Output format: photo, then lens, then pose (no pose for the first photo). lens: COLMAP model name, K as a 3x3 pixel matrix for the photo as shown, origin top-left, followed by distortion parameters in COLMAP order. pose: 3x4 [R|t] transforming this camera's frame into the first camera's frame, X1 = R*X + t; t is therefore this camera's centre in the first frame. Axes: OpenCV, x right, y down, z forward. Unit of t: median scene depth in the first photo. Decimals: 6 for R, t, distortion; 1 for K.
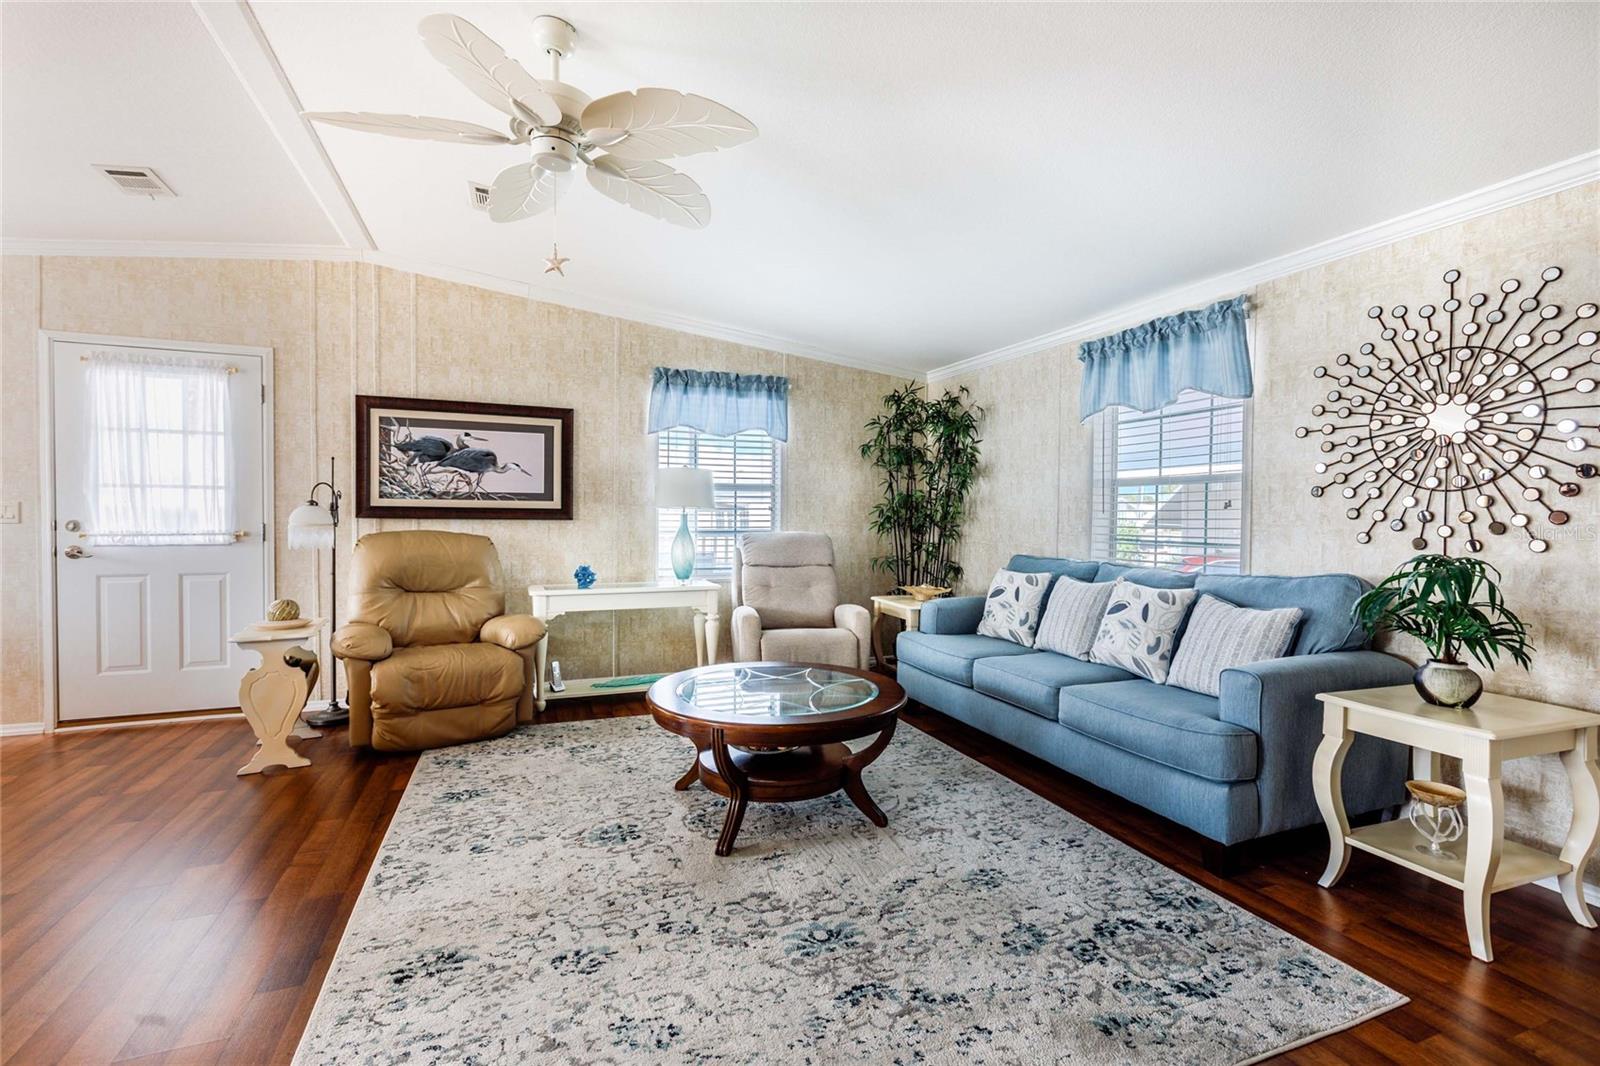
lens RADIAL K [[718.2, 0, 817.2], [0, 718.2, 526.4], [0, 0, 1]] dist [0.000193, 0.000232]
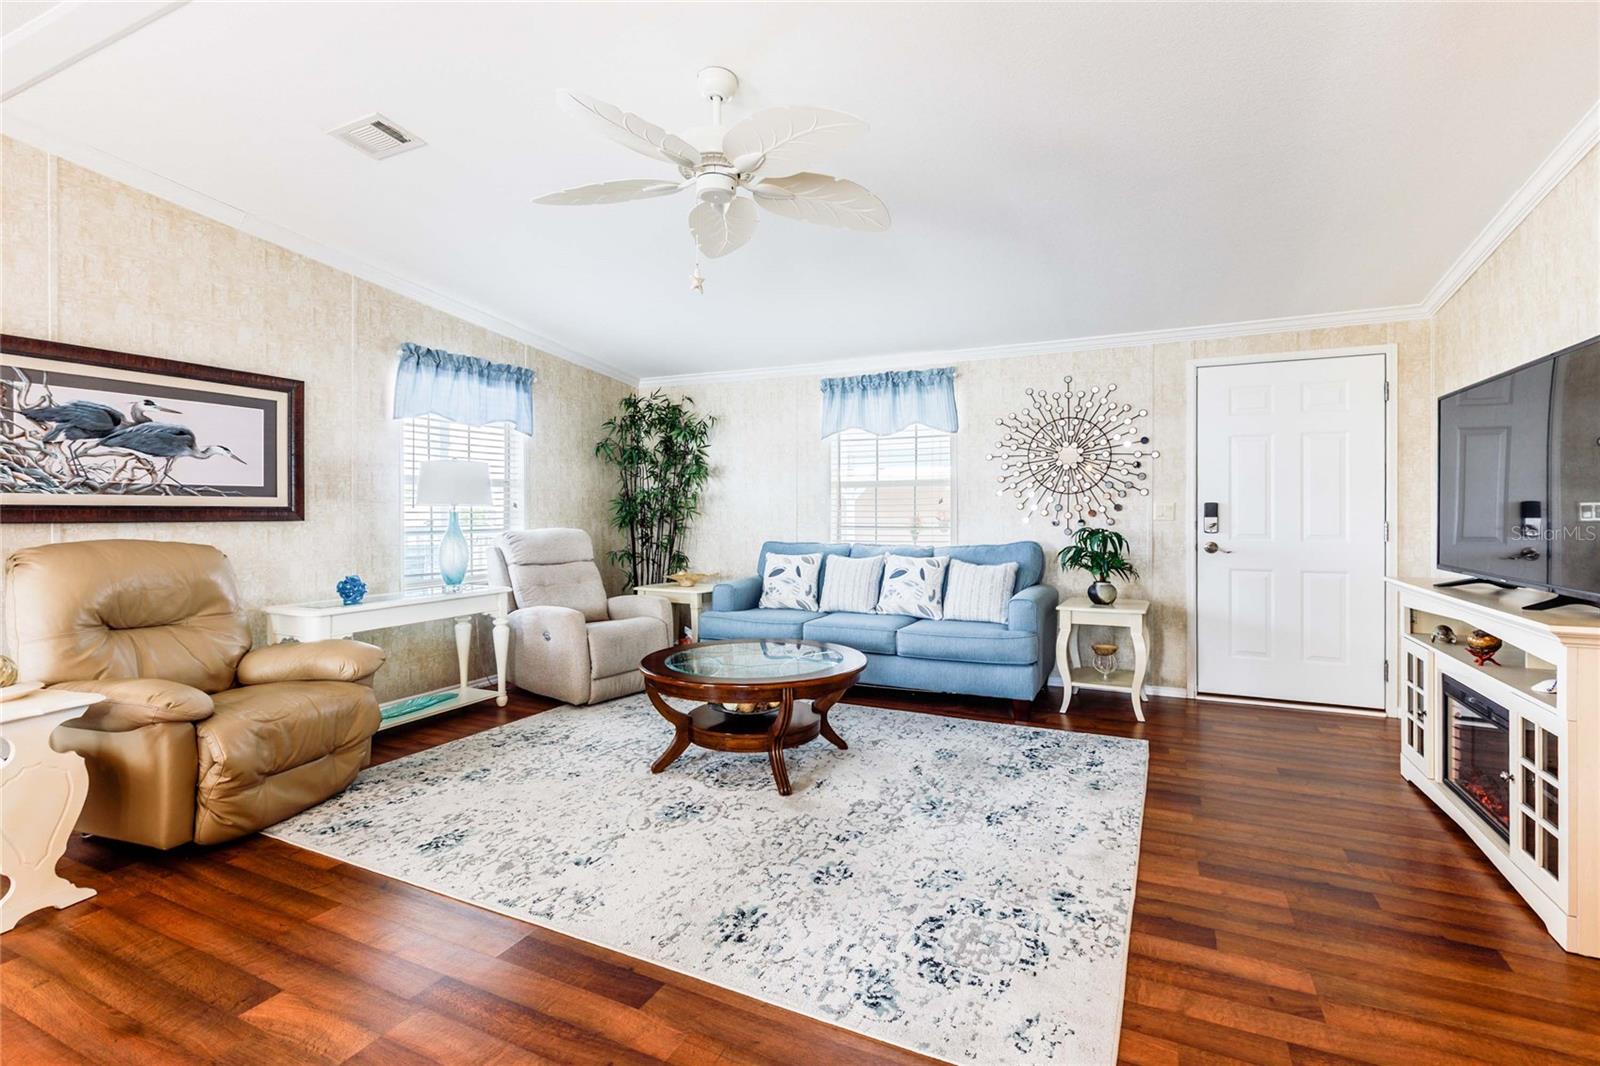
lens RADIAL K [[726.8, 0, 792.9], [0, 726.8, 508.2], [0, 0, 1]] dist [-0.000625, 0.000376]
pose [[0.740917, -0.008446, 0.671544, -0.630606], [0.020459, 0.999741, -0.009999, -0.005106], [-0.671285, 0.021148, 0.740897, 0.057767]]
